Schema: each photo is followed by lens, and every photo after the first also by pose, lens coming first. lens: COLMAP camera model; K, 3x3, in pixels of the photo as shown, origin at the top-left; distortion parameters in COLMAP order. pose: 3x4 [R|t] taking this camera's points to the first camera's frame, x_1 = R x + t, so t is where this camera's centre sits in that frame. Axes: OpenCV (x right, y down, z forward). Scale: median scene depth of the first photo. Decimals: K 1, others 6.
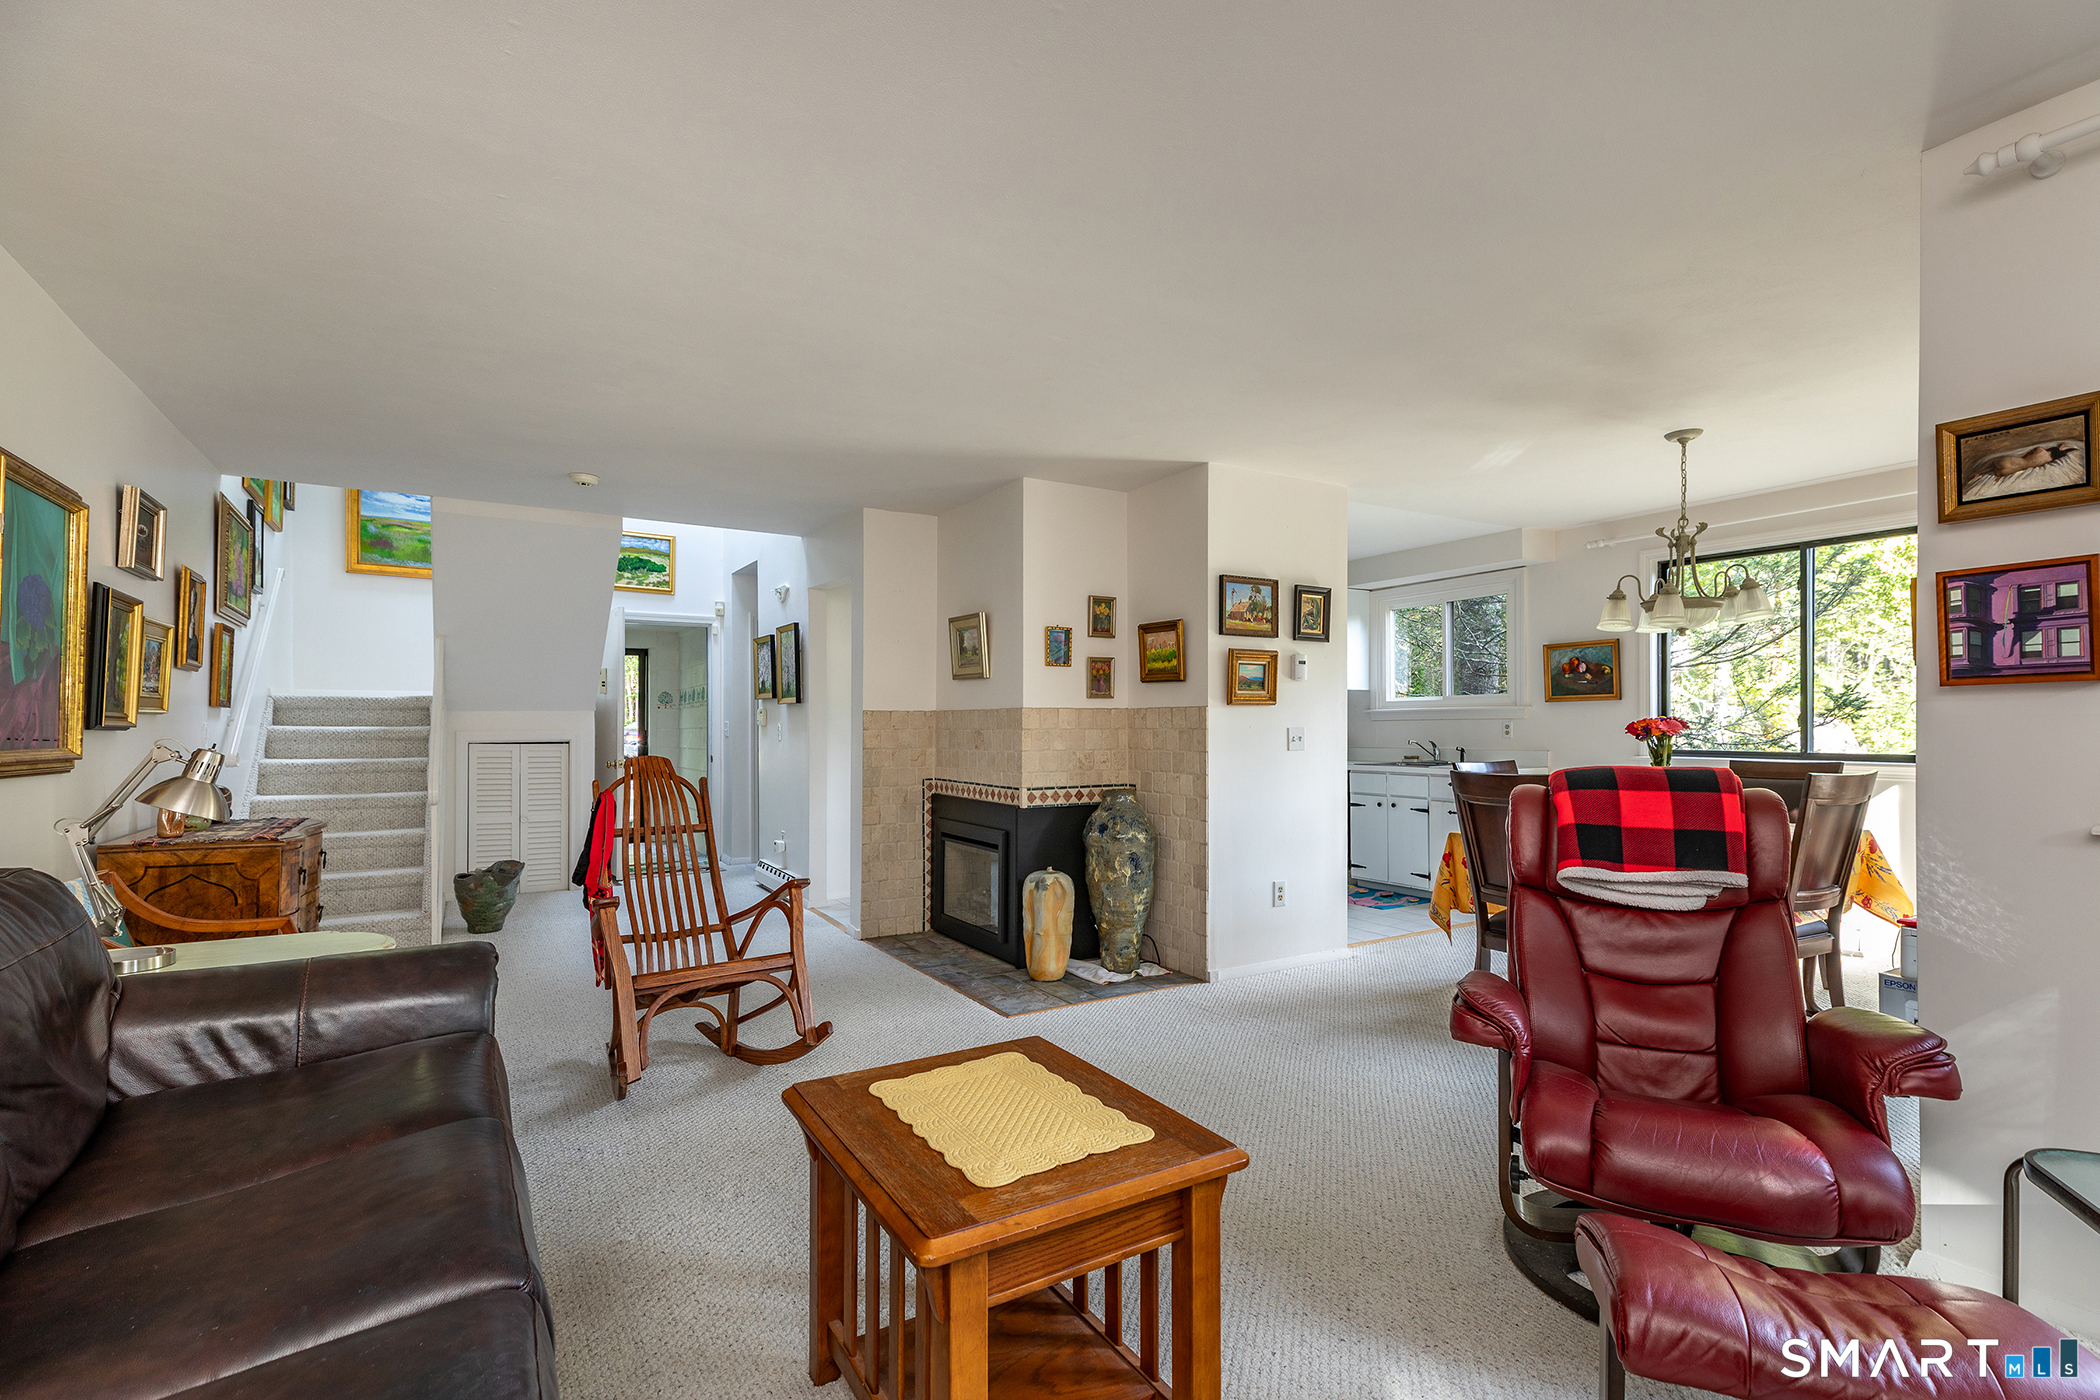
lens RADIAL K [[944.3, 0, 1043.9], [0, 944.3, 716.1], [0, 0, 1]] dist [0.018314, -0.003144]
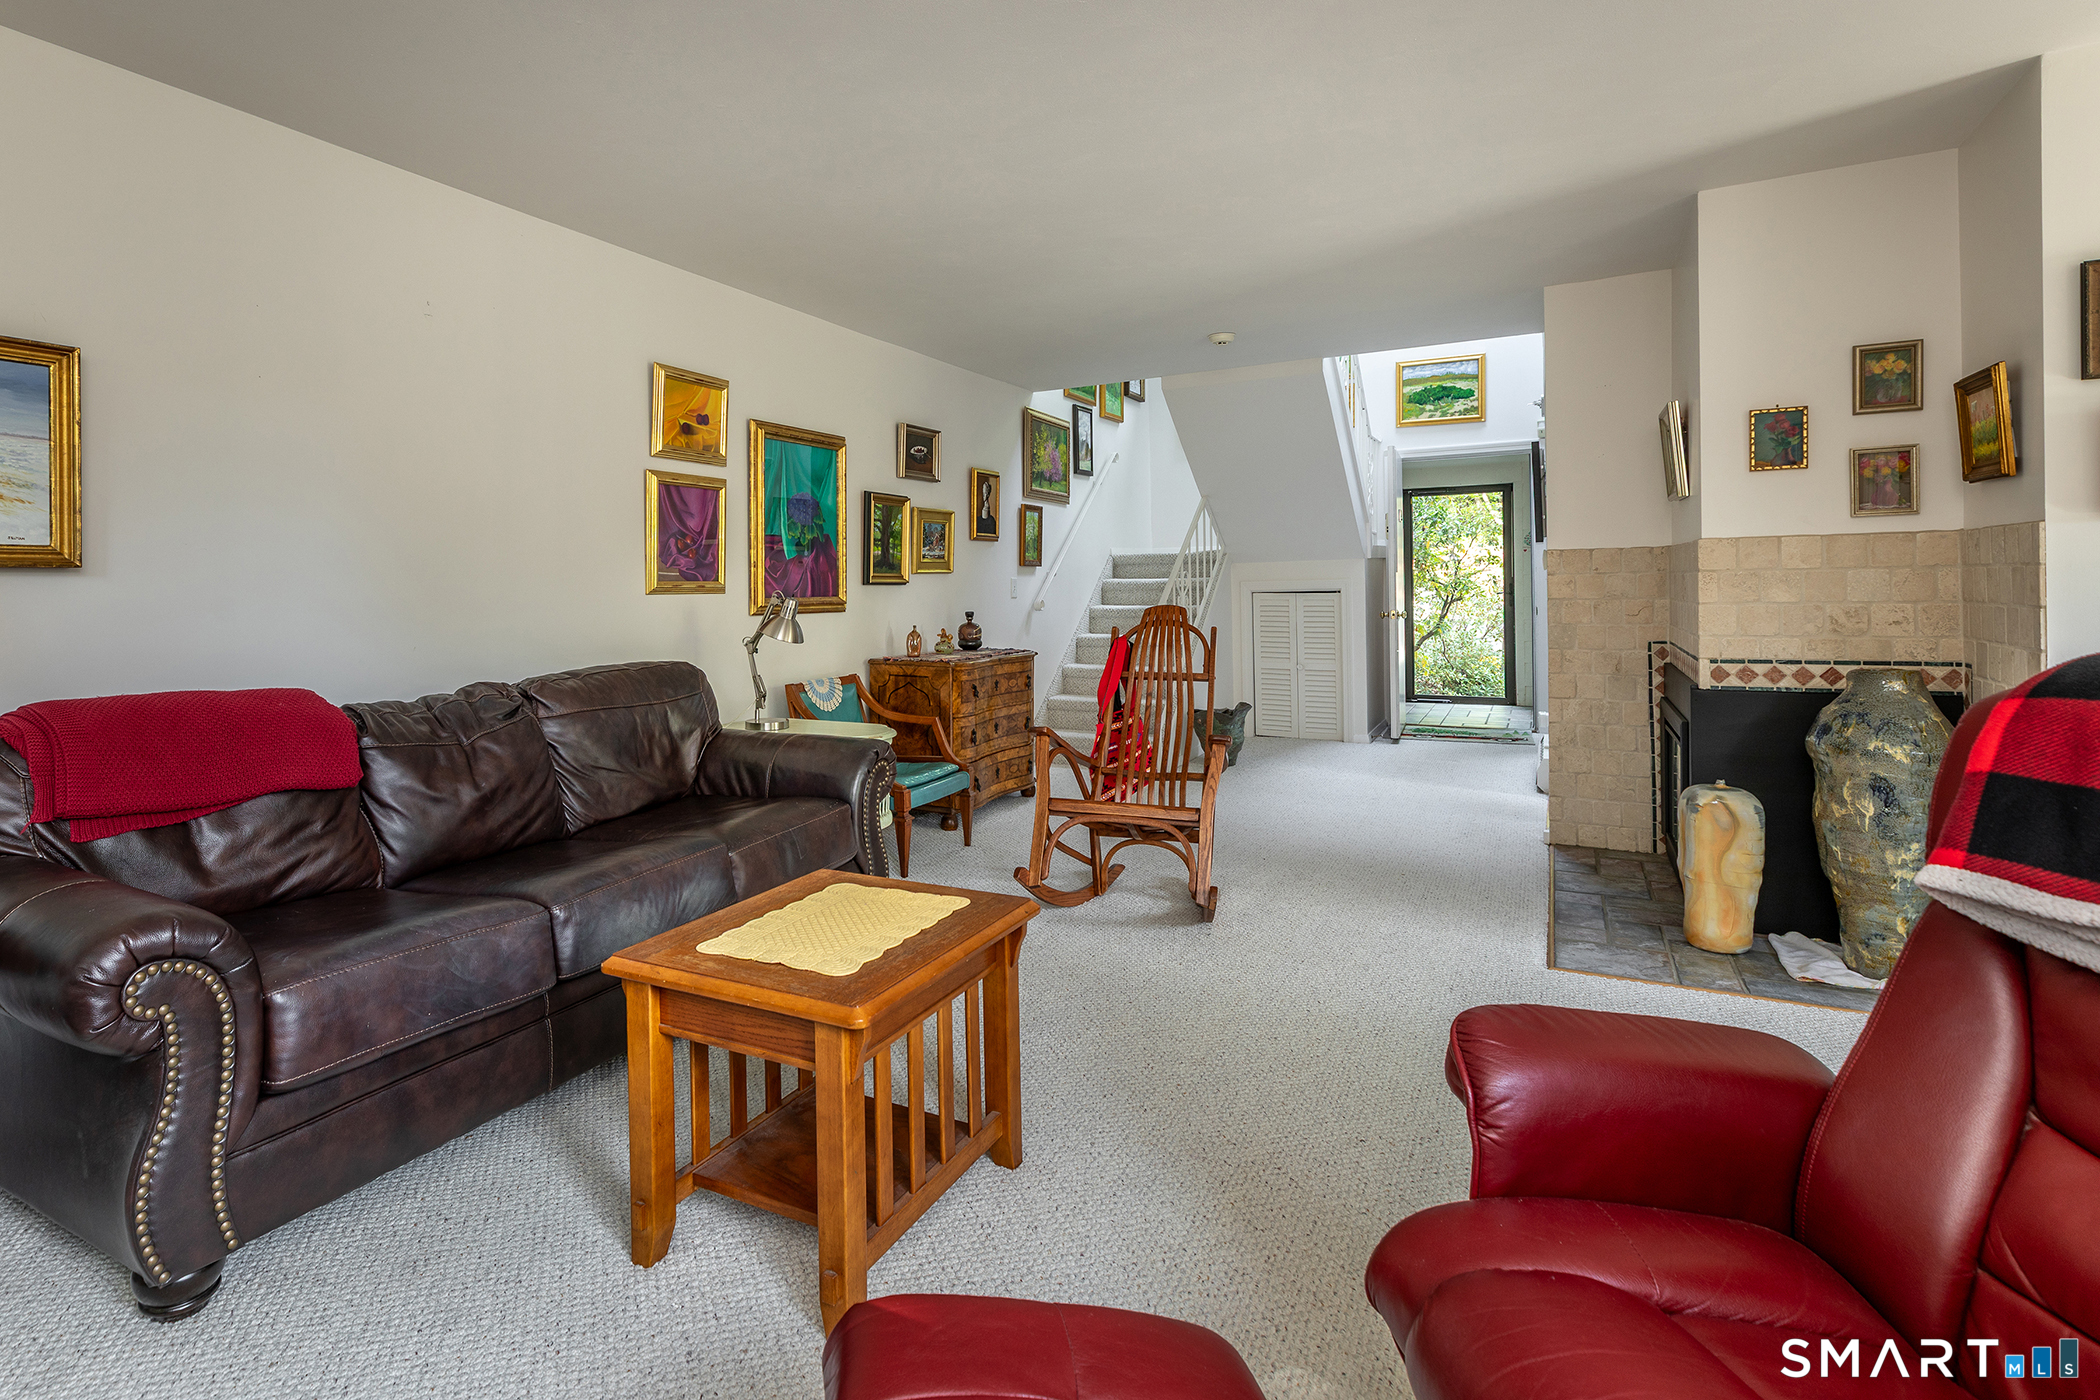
lens RADIAL K [[1063.5, 0, 983.8], [0, 1063.5, 581.6], [0, 0, 1]] dist [0.025958, -0.000365]
pose [[0.508520, -0.010594, -0.860985, 0.372112], [0.027172, 0.999624, 0.003749, 0.004708], [0.860622, -0.025301, 0.508616, 0.172083]]
